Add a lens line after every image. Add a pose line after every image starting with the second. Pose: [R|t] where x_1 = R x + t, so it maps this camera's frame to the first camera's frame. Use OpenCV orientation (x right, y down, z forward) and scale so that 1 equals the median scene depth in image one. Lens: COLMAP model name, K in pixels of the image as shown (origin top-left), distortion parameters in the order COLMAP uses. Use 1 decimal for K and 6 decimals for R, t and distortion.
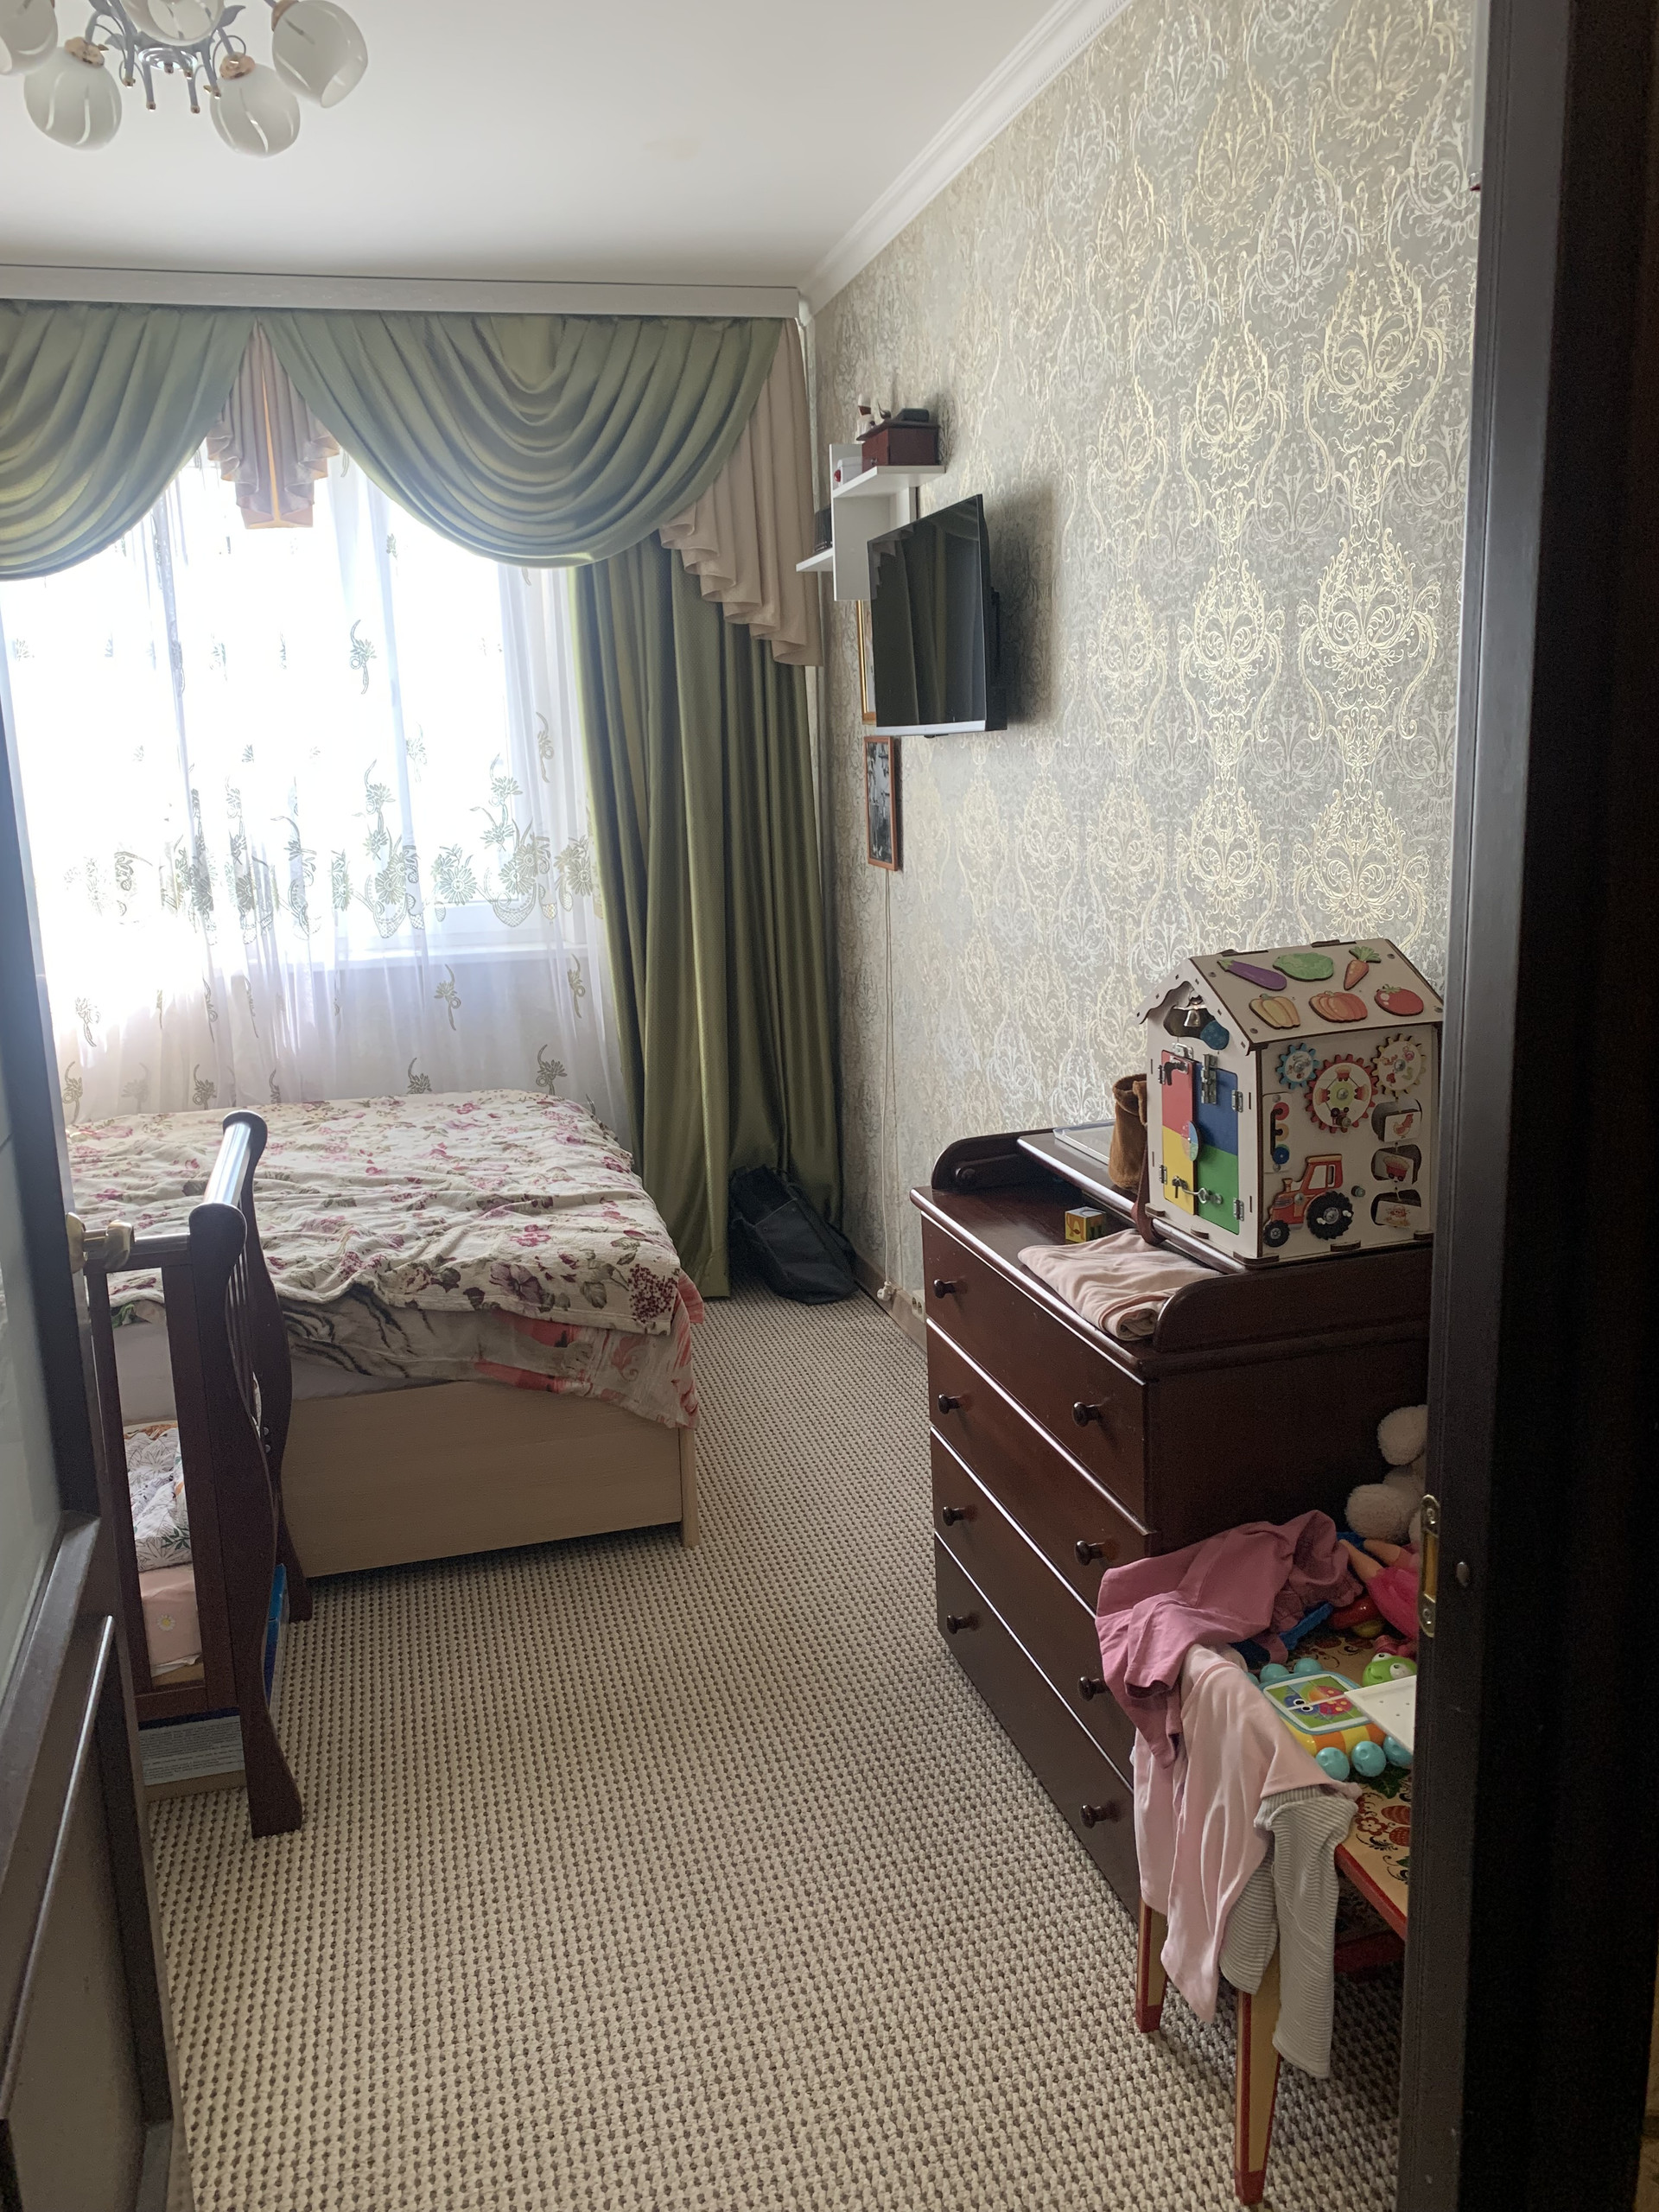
lens RADIAL K [[1651.7, 0, 829.1], [0, 1651.7, 1074.2], [0, 0, 1]] dist [0.055819, -0.082367]
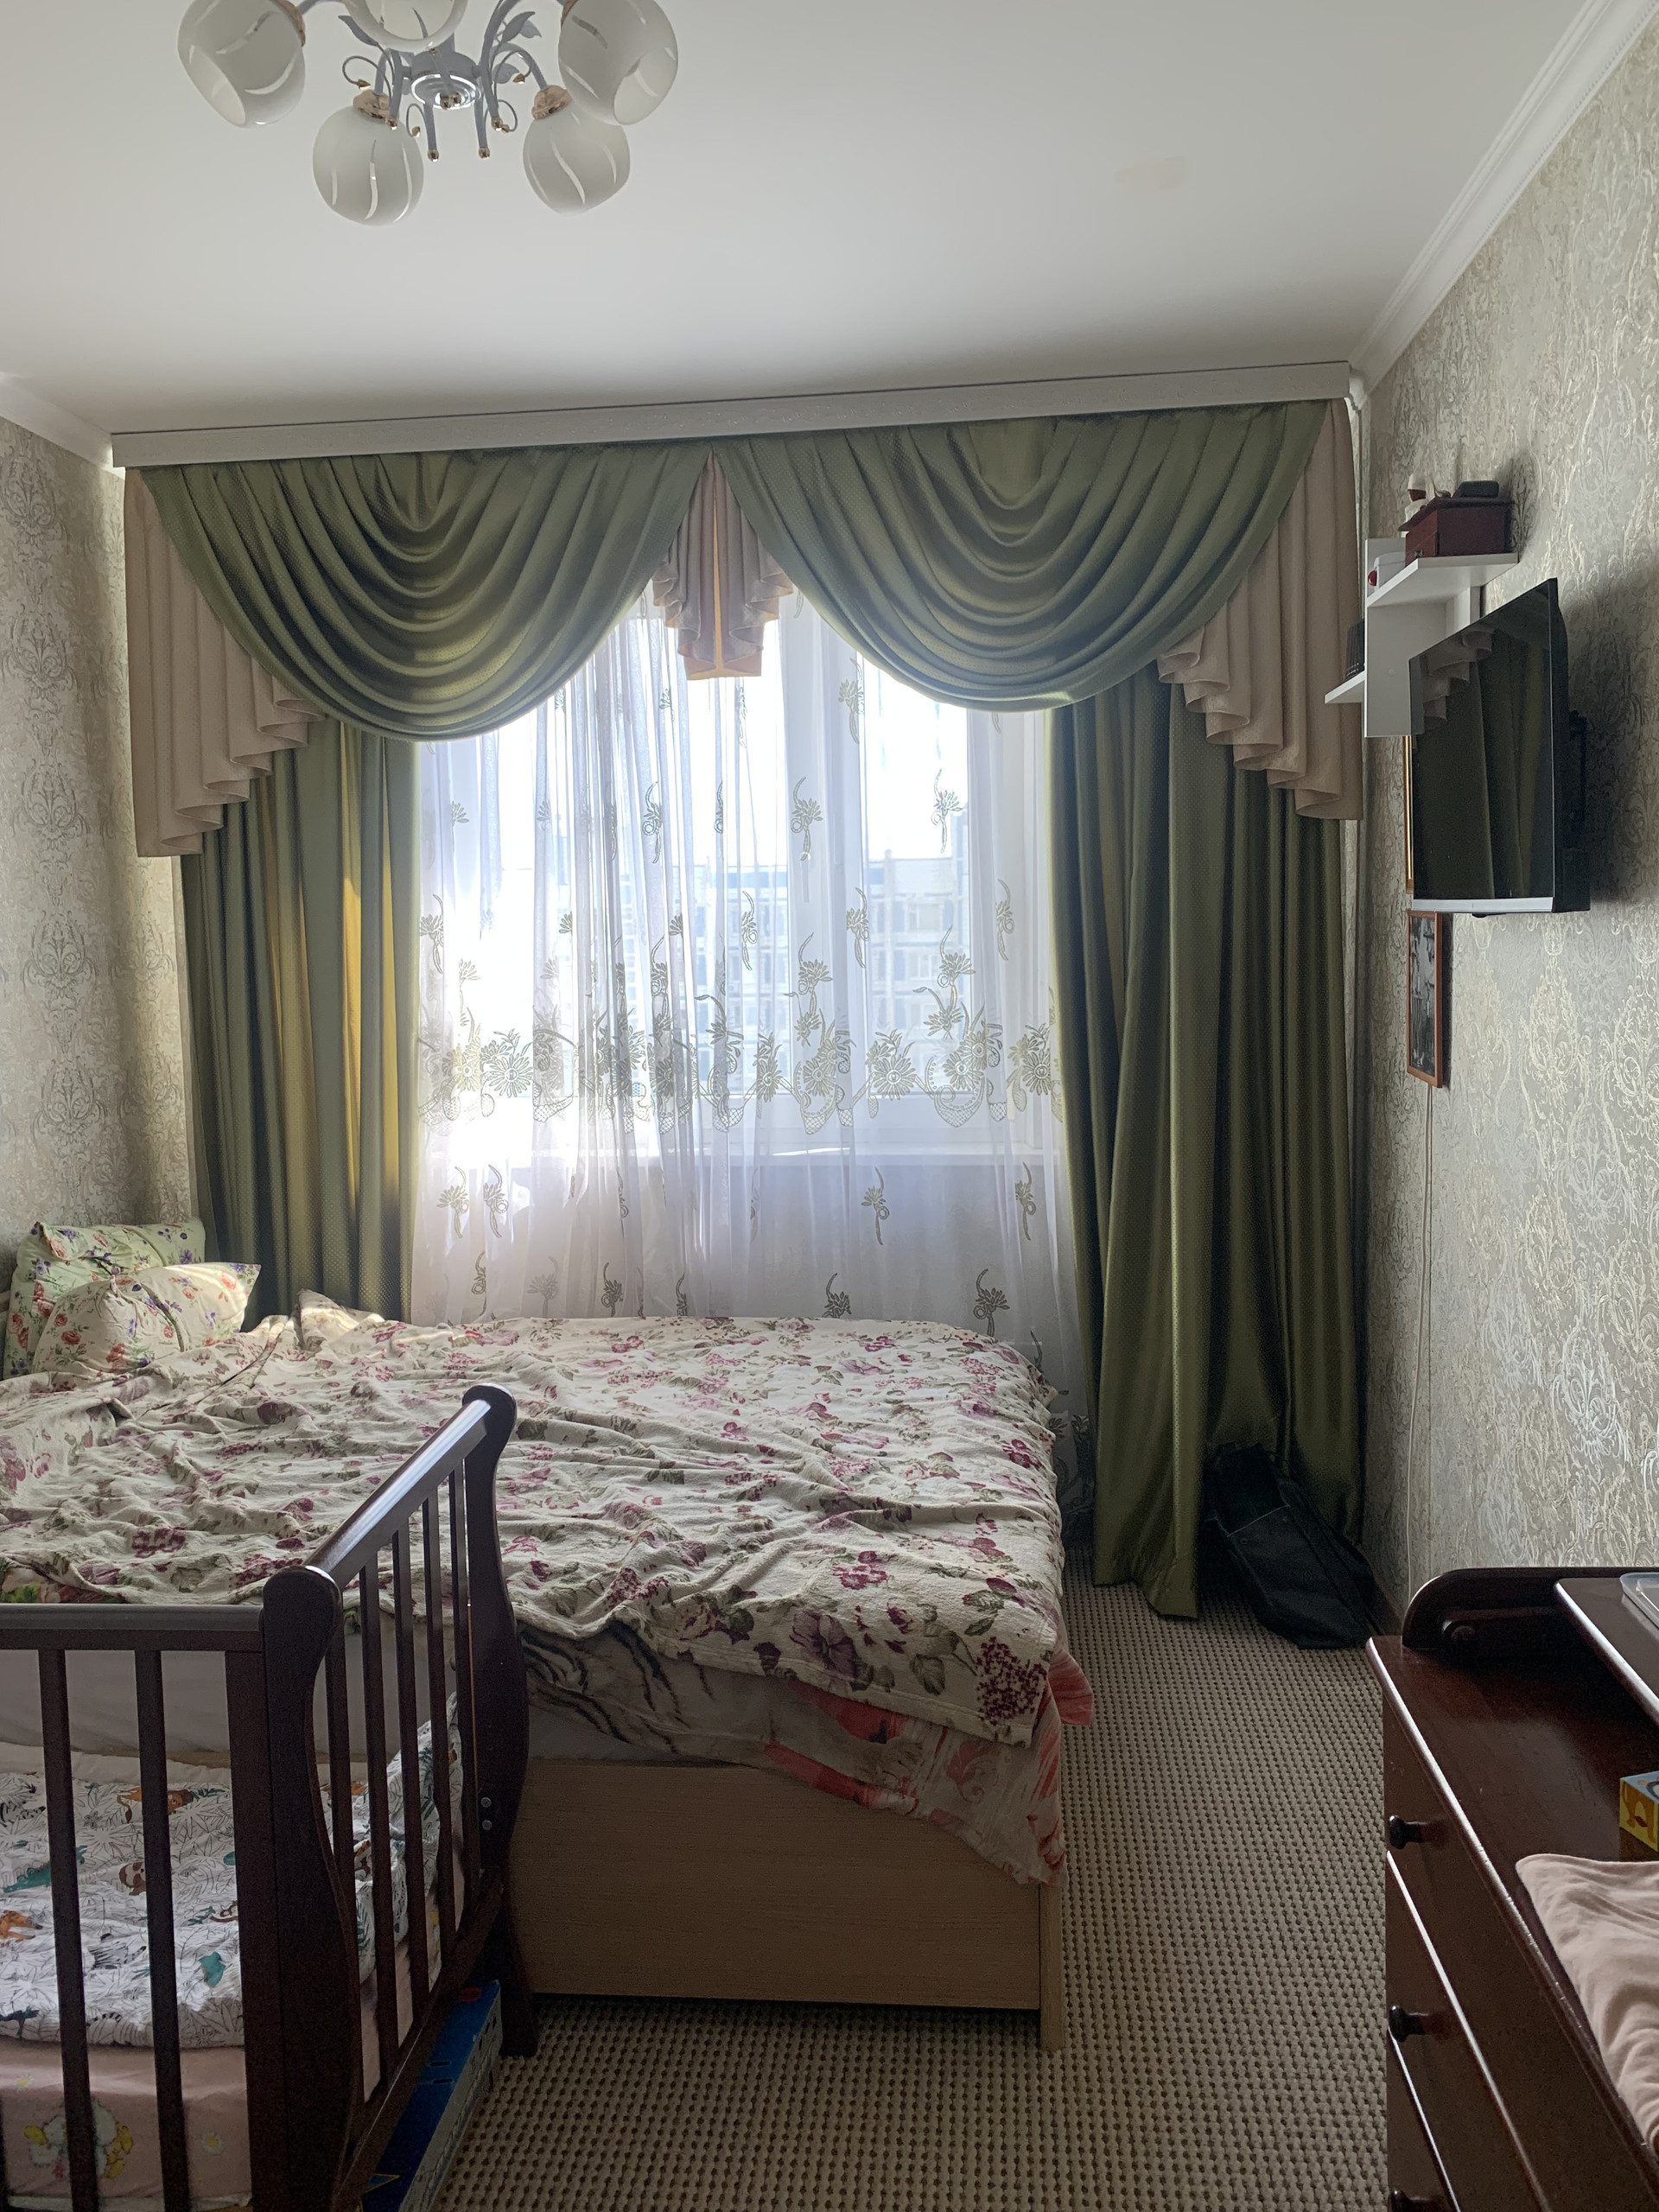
lens RADIAL K [[1651.7, 0, 829.1], [0, 1651.7, 1074.2], [0, 0, 1]] dist [0.055819, -0.082367]
pose [[0.937036, 0.045095, -0.346309, 0.046390], [-0.075945, 0.994209, -0.076027, -0.055937], [0.340875, 0.097540, 0.935035, 0.222931]]
